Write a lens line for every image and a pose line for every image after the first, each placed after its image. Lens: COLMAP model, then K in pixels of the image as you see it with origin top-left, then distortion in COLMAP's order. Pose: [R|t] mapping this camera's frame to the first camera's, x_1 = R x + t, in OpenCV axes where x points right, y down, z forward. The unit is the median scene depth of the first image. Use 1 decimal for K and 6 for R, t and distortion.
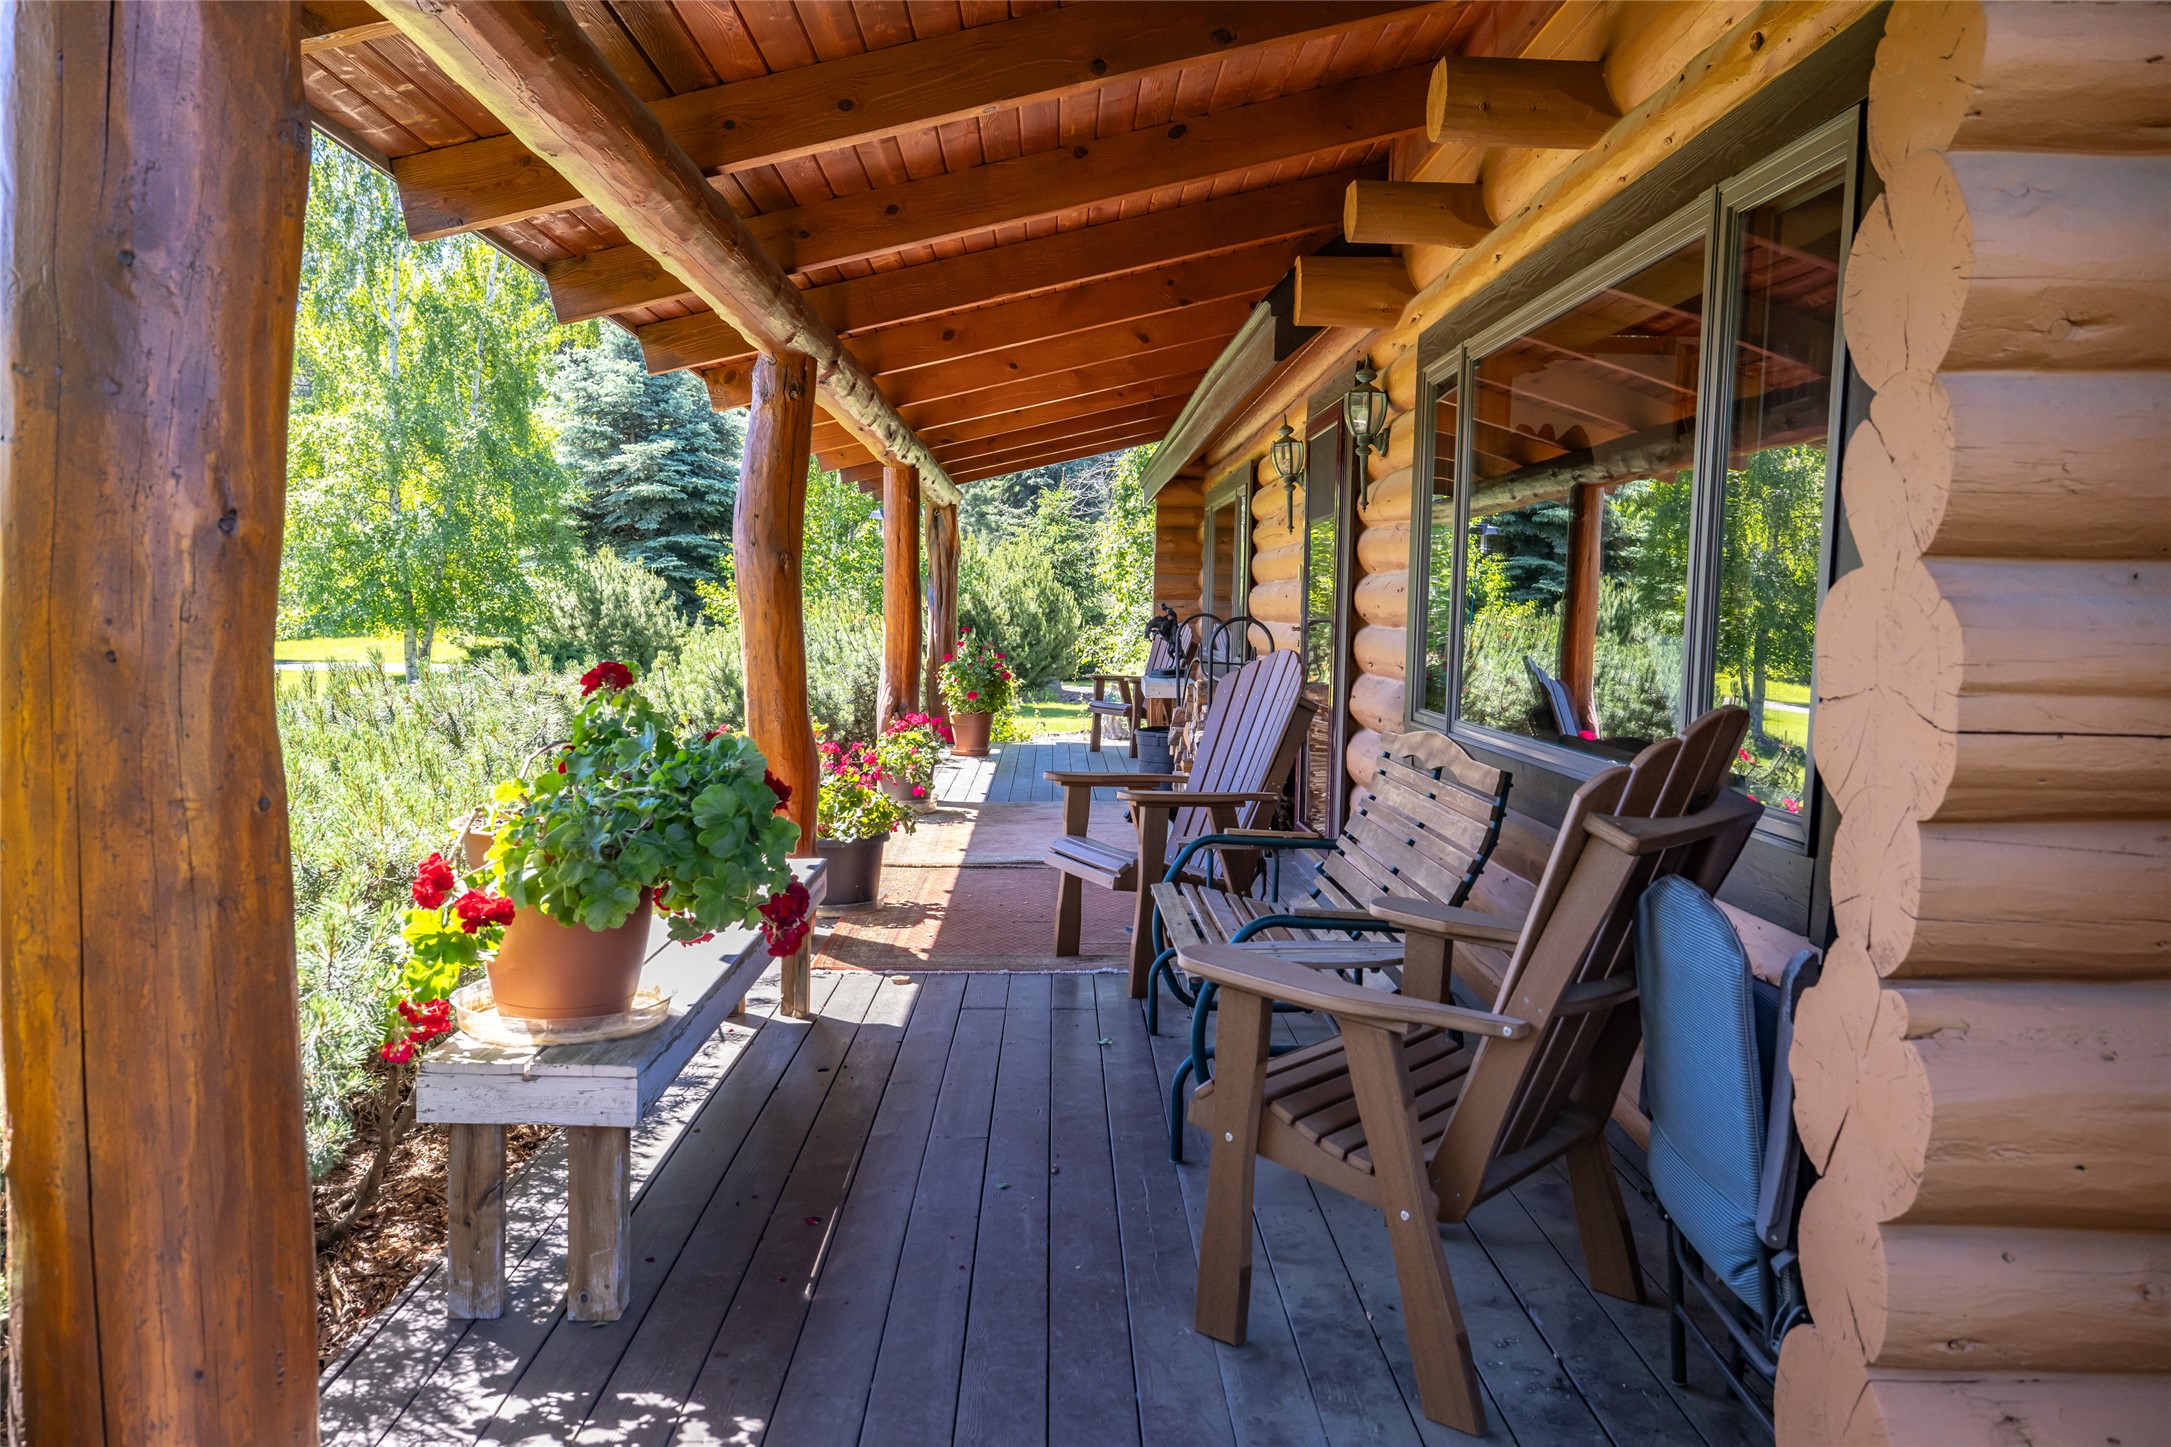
lens RADIAL K [[1602.6, 0, 1075.9], [0, 1602.6, 723.6], [0, 0, 1]] dist [0.000997, 0.000813]
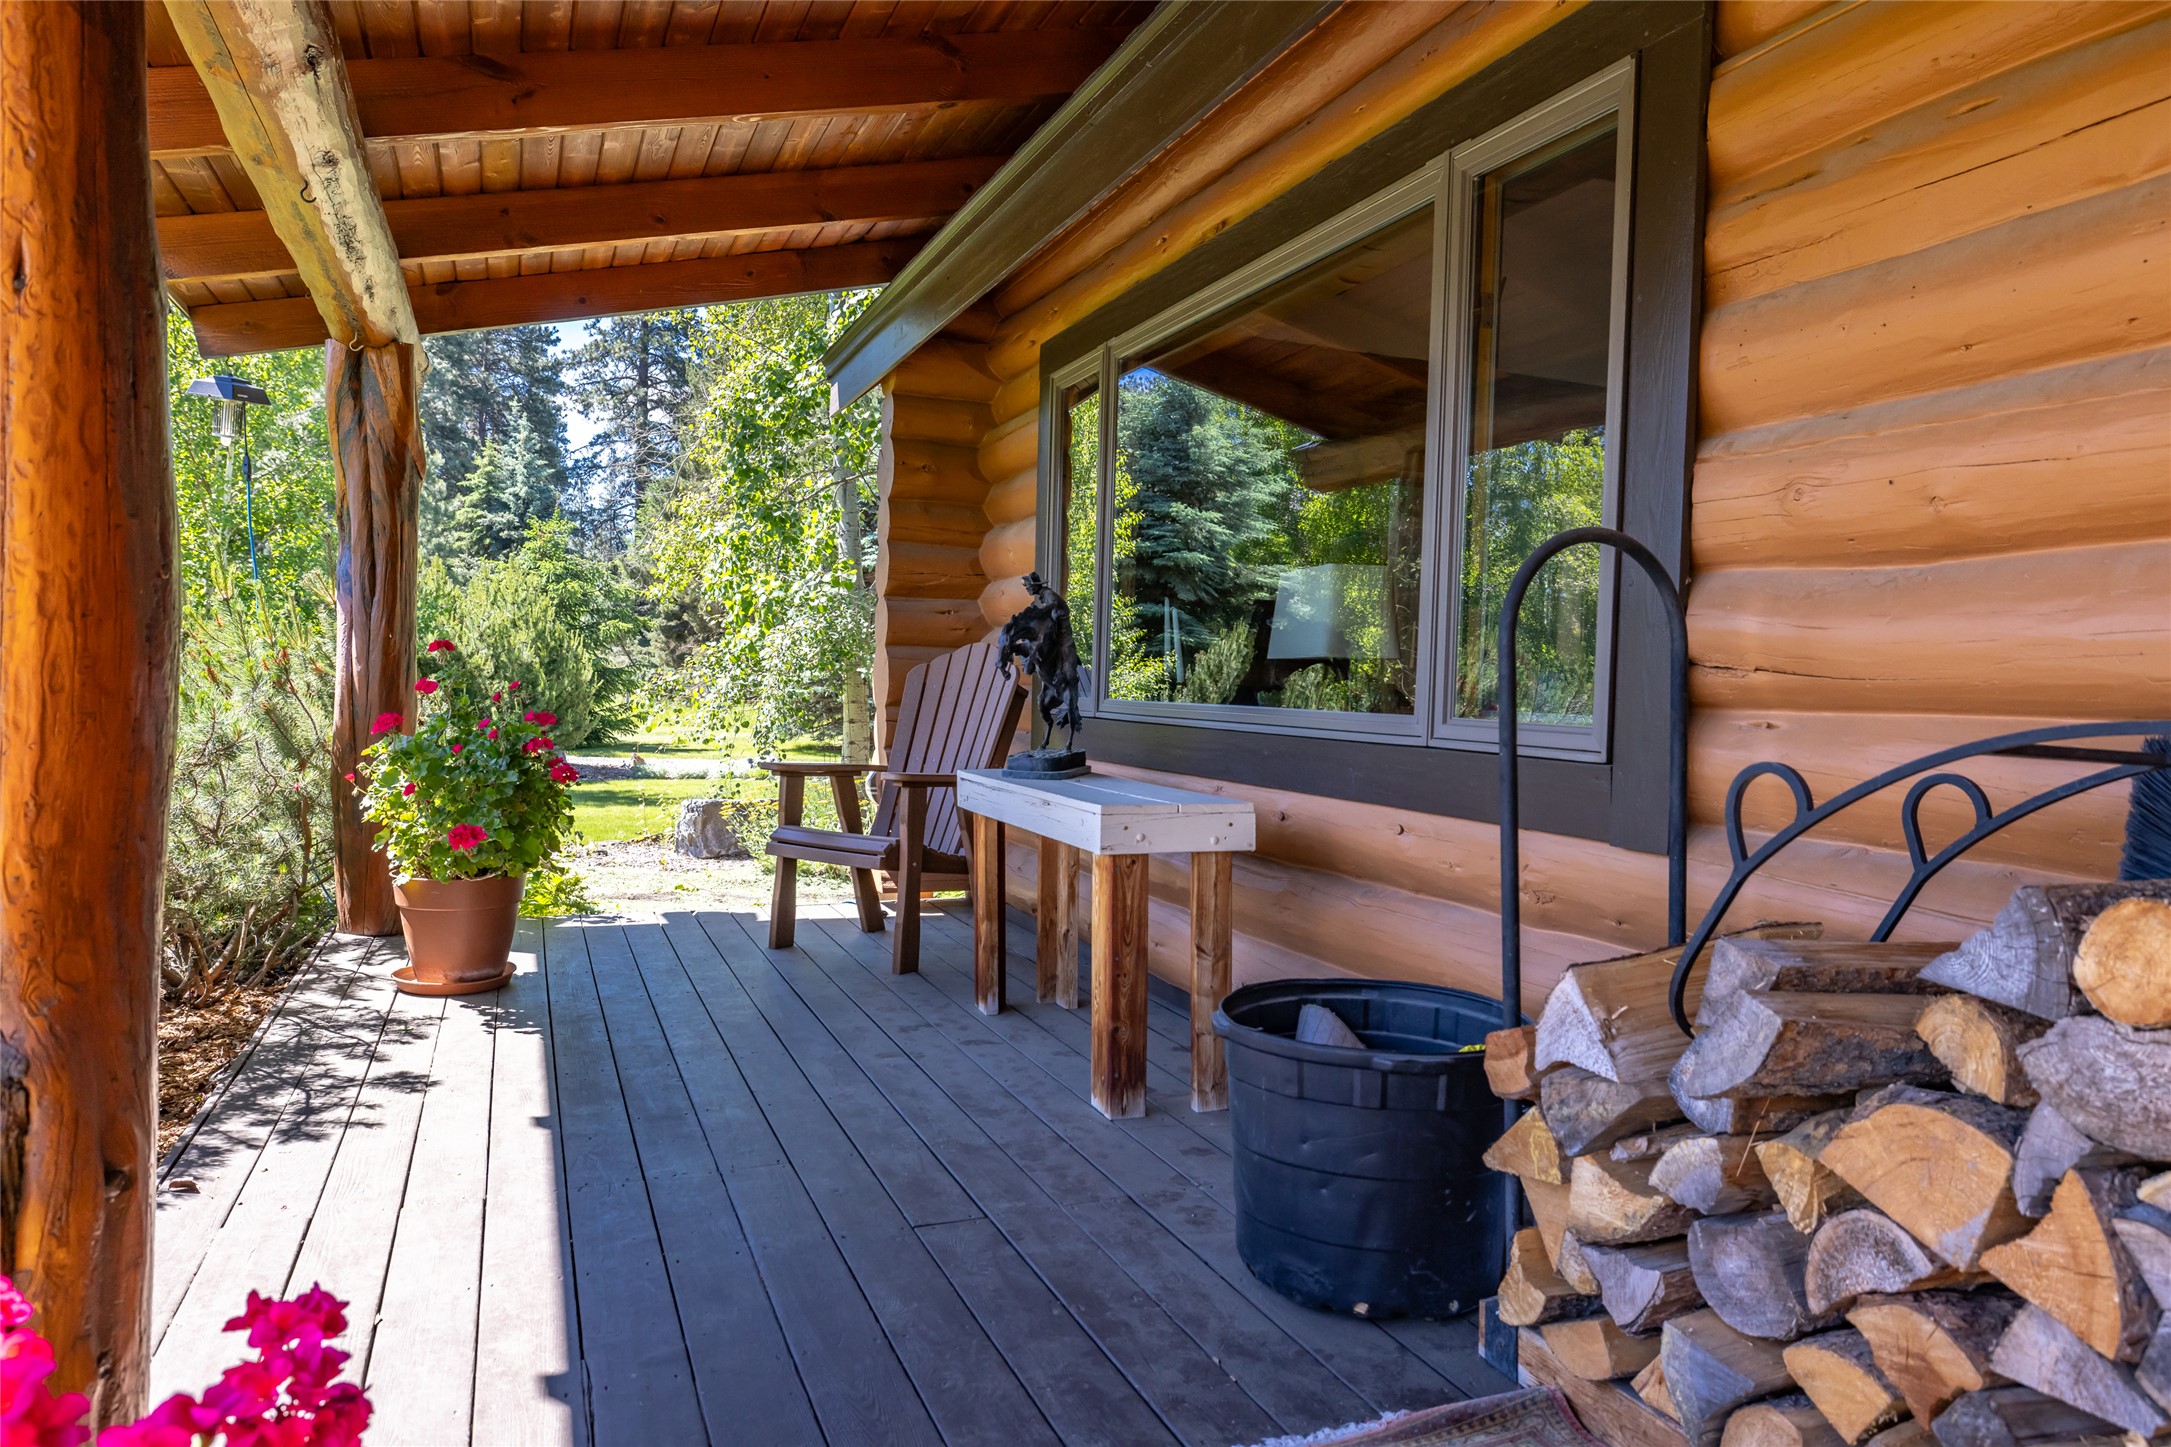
lens RADIAL K [[1431.5, 0, 1085.5], [0, 1431.5, 723.5], [0, 0, 1]] dist [-0.000568, -0.000133]
pose [[0.934940, -0.003462, 0.354789, -0.110138], [0.017181, 0.999221, -0.035526, -0.063091], [-0.354390, 0.039311, 0.934271, 1.499809]]
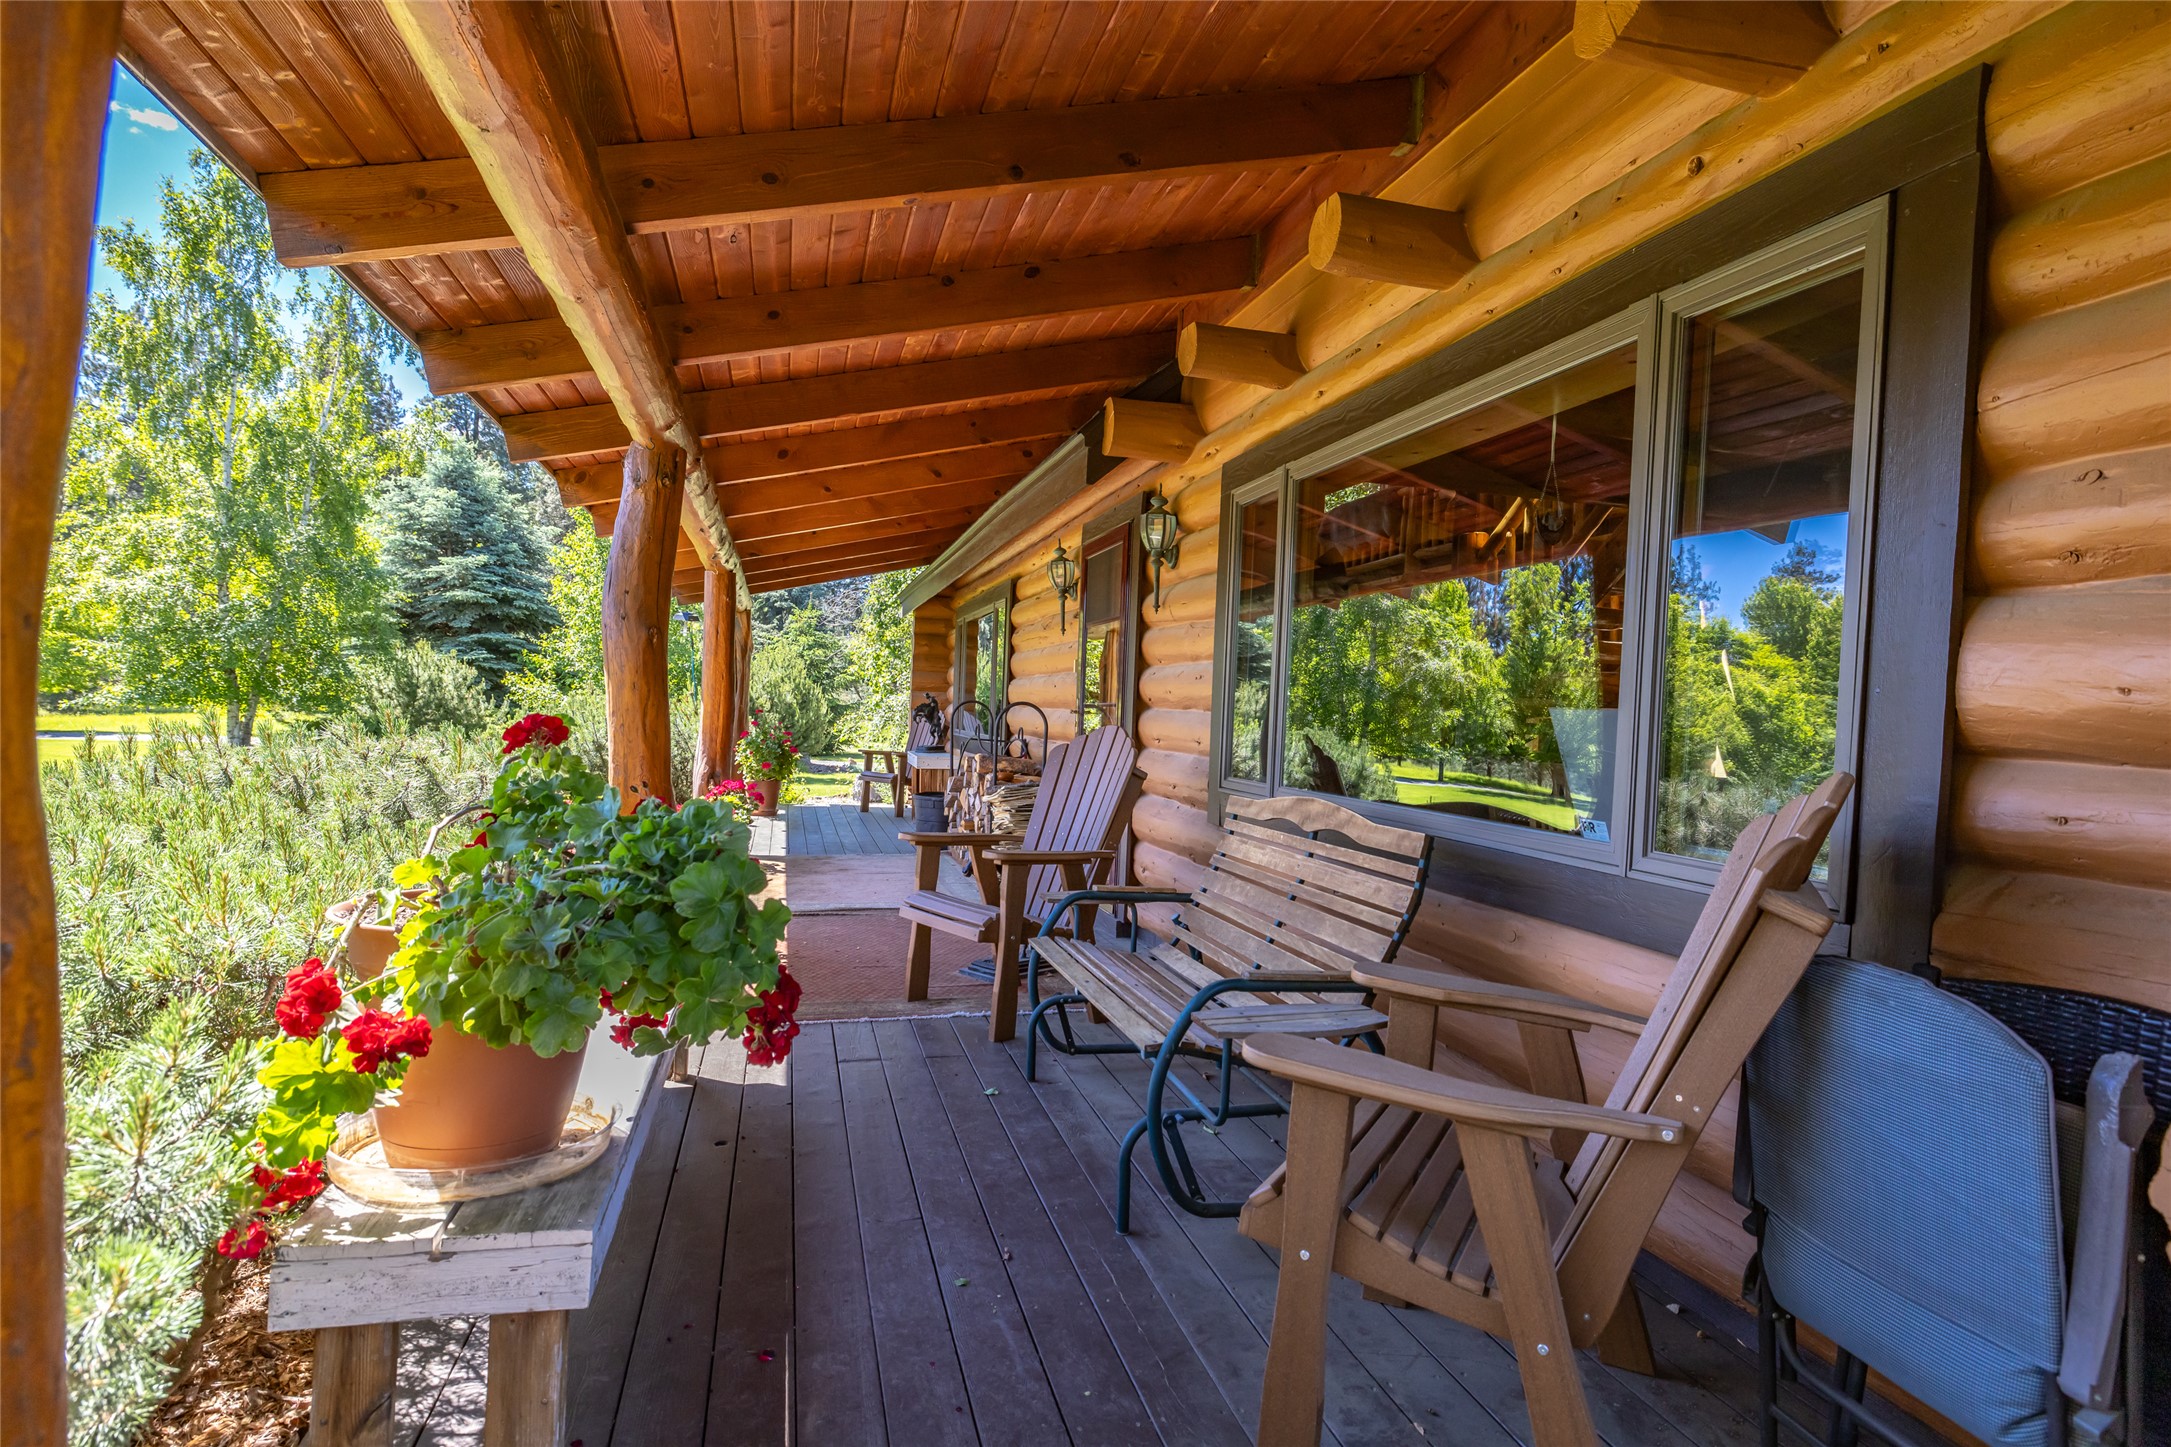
lens RADIAL K [[1176.4, 0, 1085.5], [0, 1176.4, 723.5], [0, 0, 1]] dist [0.004626, -0.002289]
pose [[0.972335, 0.016457, 0.233009, -0.084358], [-0.003302, 0.998384, -0.056733, 0.000575], [-0.233566, 0.054394, 0.970818, 0.177788]]
